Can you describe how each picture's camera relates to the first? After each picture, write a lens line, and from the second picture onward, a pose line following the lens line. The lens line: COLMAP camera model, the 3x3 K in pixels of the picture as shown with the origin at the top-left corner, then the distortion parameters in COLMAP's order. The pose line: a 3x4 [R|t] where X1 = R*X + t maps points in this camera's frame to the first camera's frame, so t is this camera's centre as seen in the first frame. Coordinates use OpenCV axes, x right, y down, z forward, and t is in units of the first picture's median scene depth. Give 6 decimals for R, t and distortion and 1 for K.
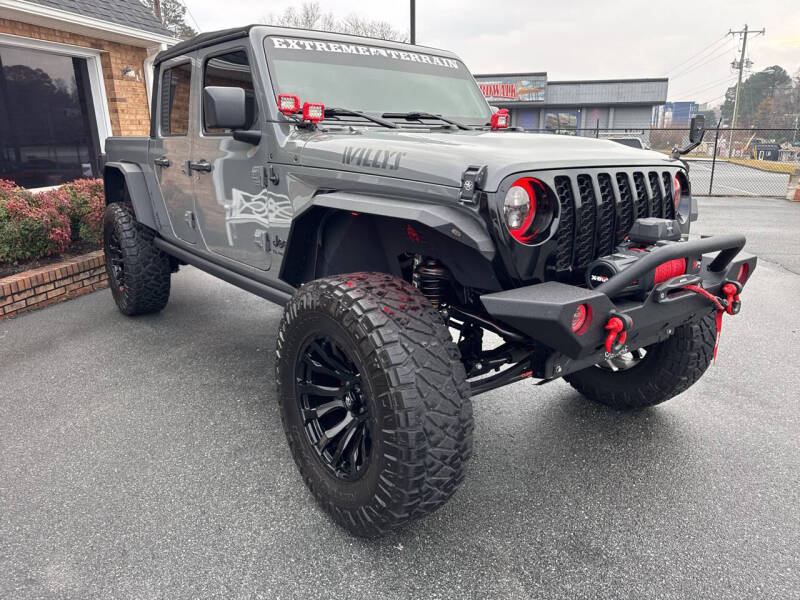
lens RADIAL K [[584.1, 0, 396.5], [0, 584.1, 301.5], [0, 0, 1]] dist [0.021395, -0.027475]
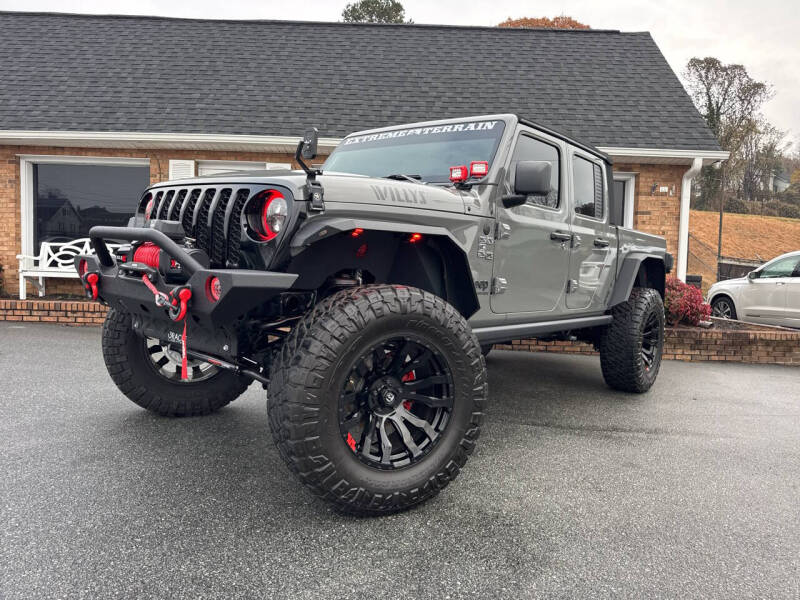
lens RADIAL K [[584.1, 0, 396.5], [0, 584.1, 301.5], [0, 0, 1]] dist [0.021395, -0.027475]
pose [[0.219680, 0.071308, -0.972962, 1.179097], [-0.307381, 0.951587, 0.000339, -0.089743], [0.925882, 0.298995, 0.230963, 0.819830]]
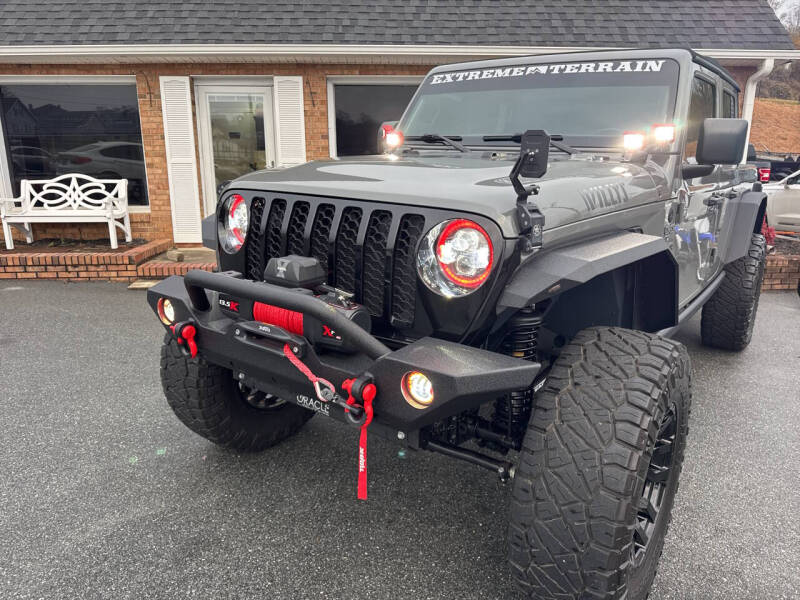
lens RADIAL K [[583.5, 0, 388.4], [0, 583.5, 291.7], [0, 0, 1]] dist [0.029276, -0.042134]
pose [[0.261859, 0.225470, -0.938399, 0.878045], [-0.272837, 0.949959, 0.152113, -0.176628], [0.925738, 0.216198, 0.310272, 0.591906]]
